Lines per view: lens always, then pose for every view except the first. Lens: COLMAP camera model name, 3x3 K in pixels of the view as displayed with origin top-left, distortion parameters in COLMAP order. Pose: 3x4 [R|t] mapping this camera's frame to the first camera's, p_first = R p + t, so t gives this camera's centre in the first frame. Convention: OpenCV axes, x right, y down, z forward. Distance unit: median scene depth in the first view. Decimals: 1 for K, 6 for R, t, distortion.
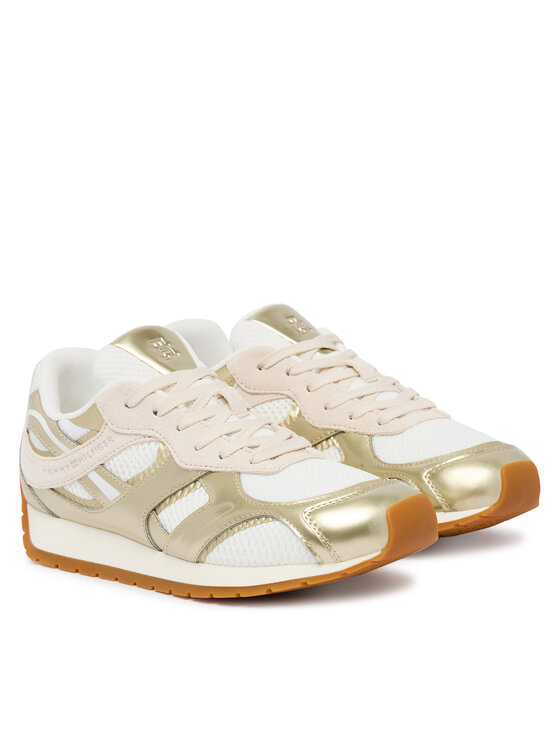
lens RADIAL K [[2194.0, 0, 280.2], [0, 2194.0, 373.0], [0, 0, 1]] dist [-0.104827, 0.000000]
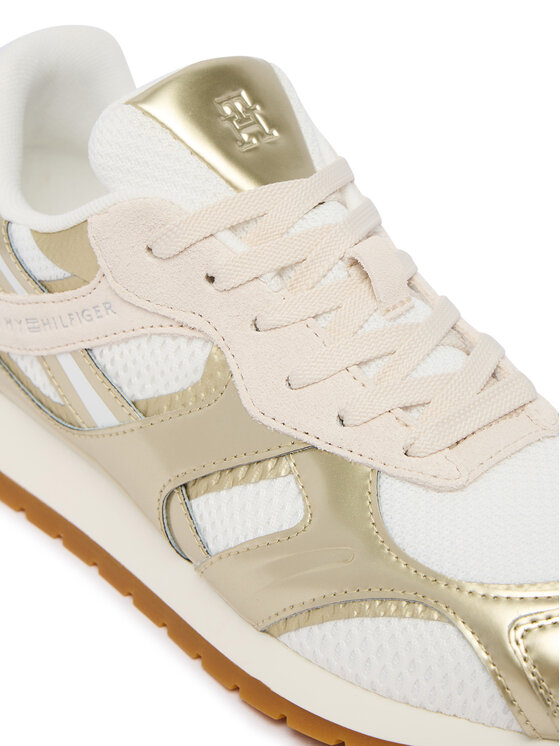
lens RADIAL K [[1965.8, 0, 279.5], [0, 1965.8, 373.0], [0, 0, 1]] dist [-0.010726, 0.000000]
pose [[0.991440, 0.130197, 0.009771, -0.044016], [-0.125041, 0.925305, 0.358015, -0.112632], [0.037571, -0.356173, 0.933665, 0.609587]]
